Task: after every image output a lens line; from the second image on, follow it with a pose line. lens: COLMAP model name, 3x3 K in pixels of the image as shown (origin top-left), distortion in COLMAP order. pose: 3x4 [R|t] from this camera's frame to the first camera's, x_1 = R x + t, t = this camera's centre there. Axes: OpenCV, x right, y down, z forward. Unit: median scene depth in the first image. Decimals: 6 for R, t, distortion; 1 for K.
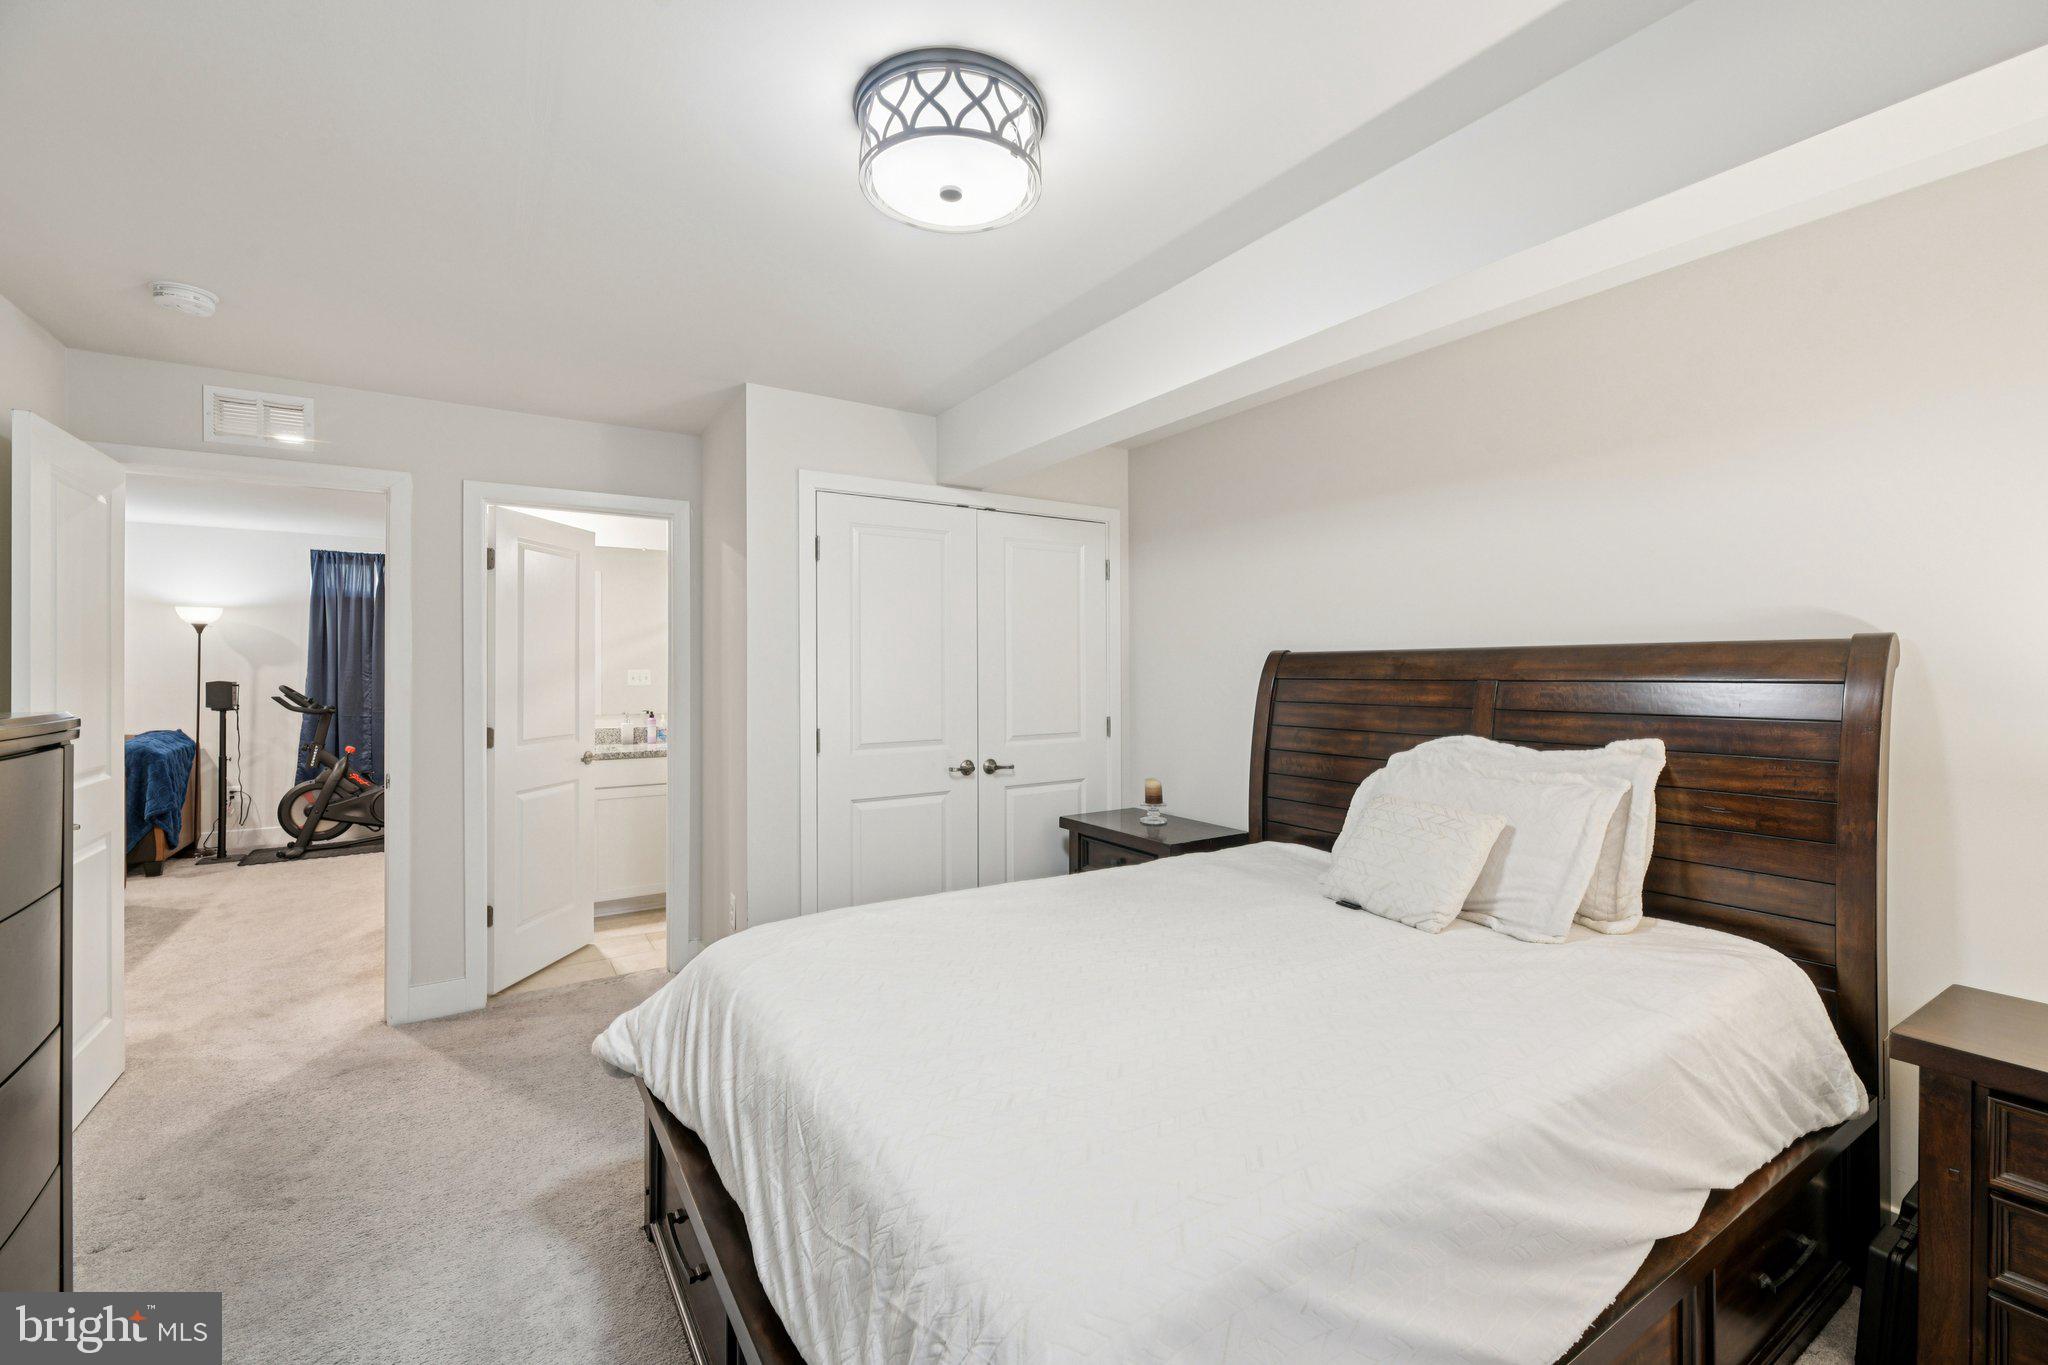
lens RADIAL K [[860.9, 0, 1029.7], [0, 860.9, 676.5], [0, 0, 1]] dist [-0.000525, 0.000066]
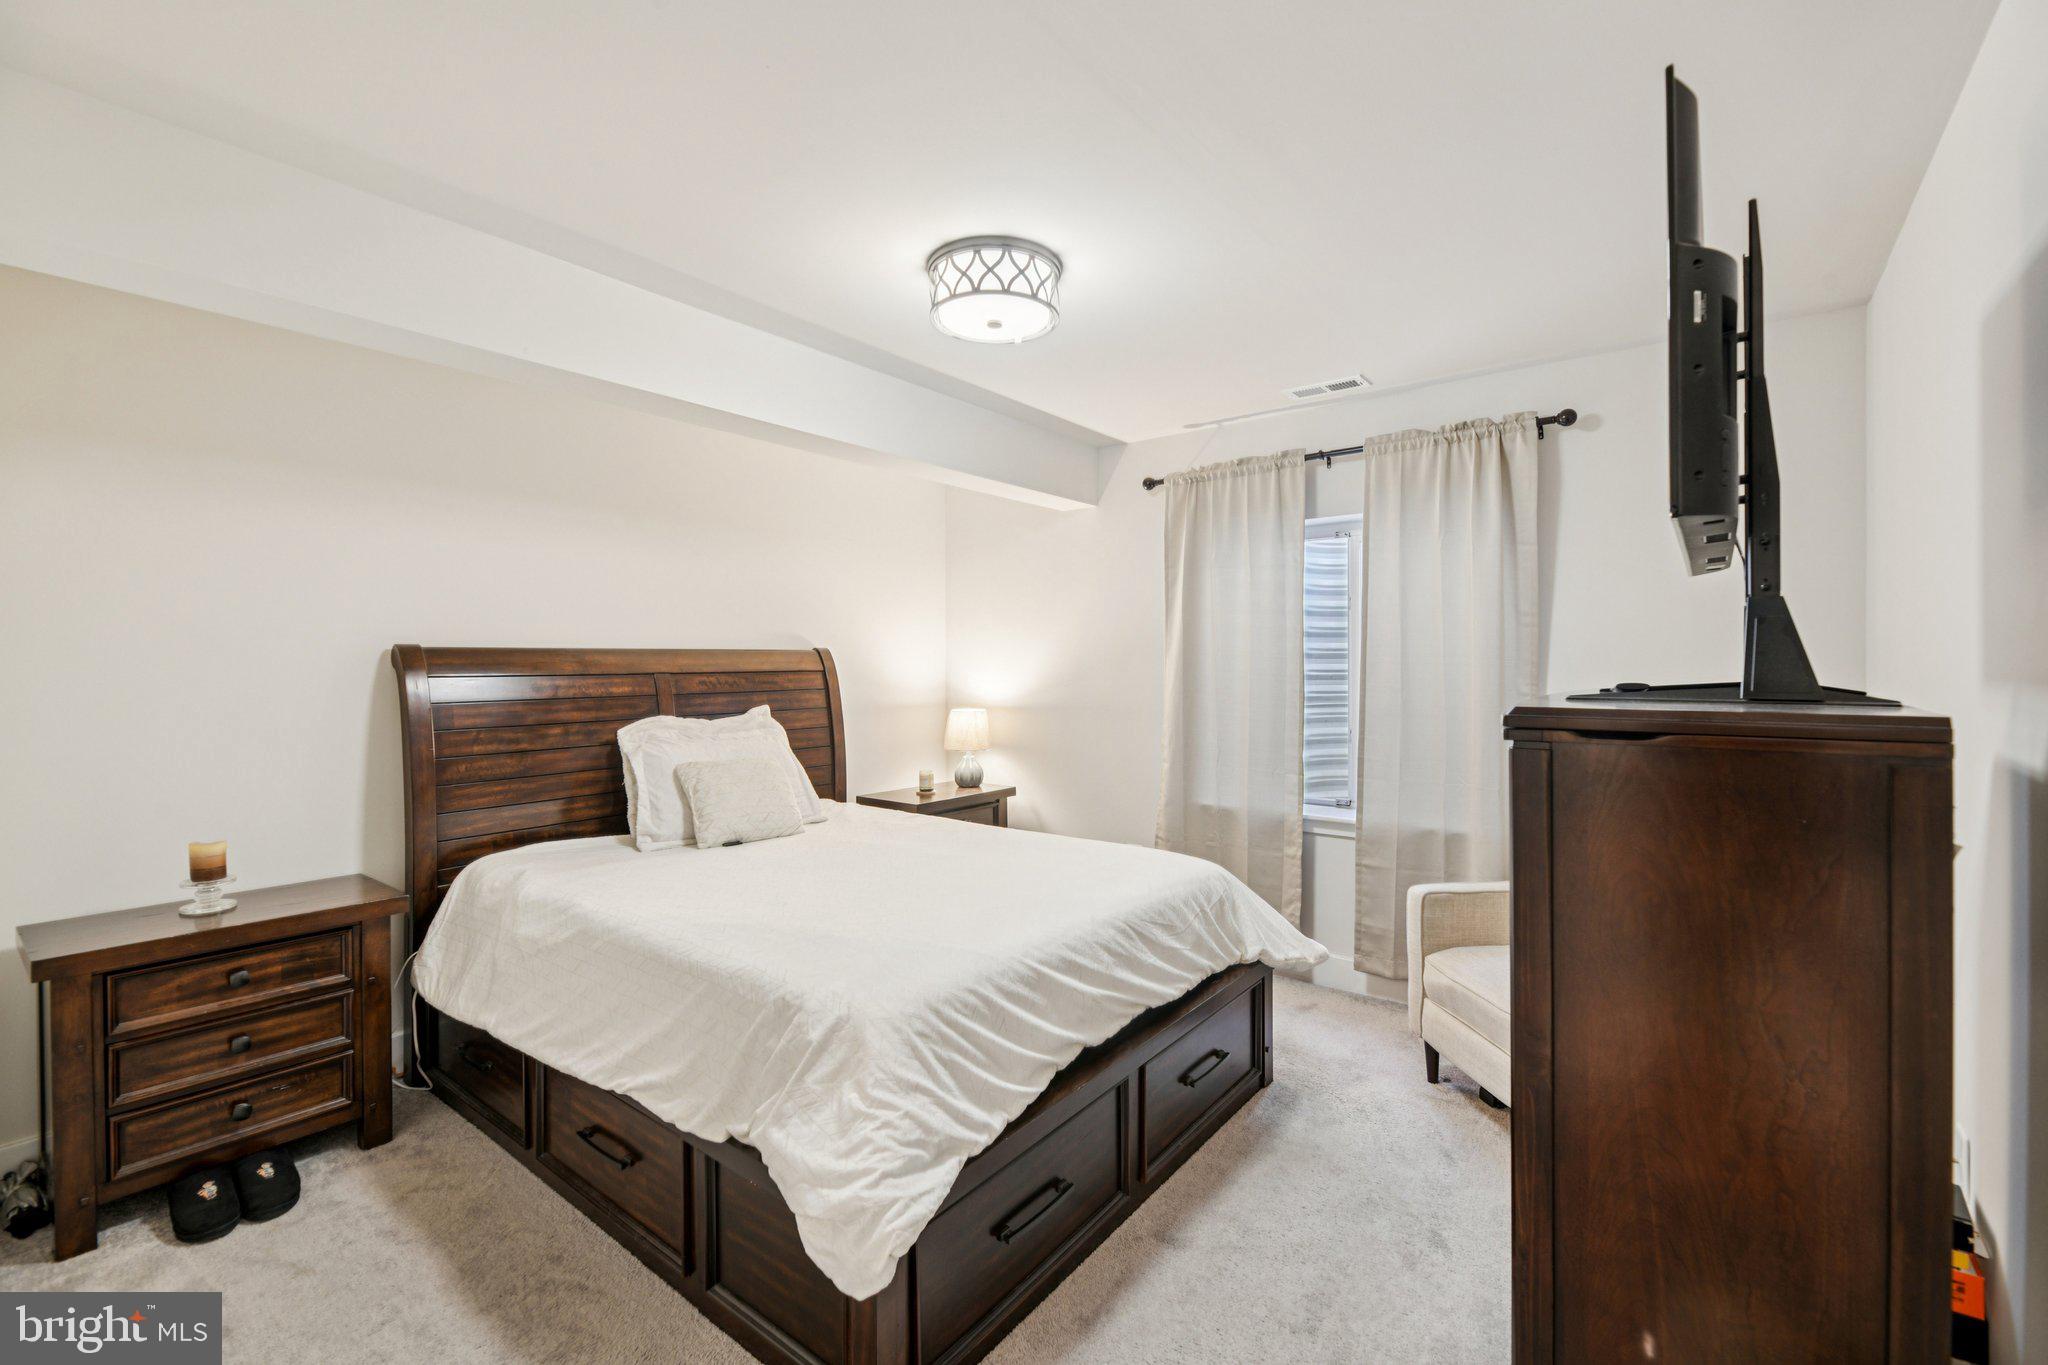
lens RADIAL K [[860.9, 0, 1029.7], [0, 860.9, 676.5], [0, 0, 1]] dist [-0.000525, 0.000066]
pose [[-0.343965, -0.011125, 0.938917, -0.907922], [0.015559, 0.999725, 0.017545, -0.005844], [-0.938854, 0.020643, -0.343697, 0.909179]]
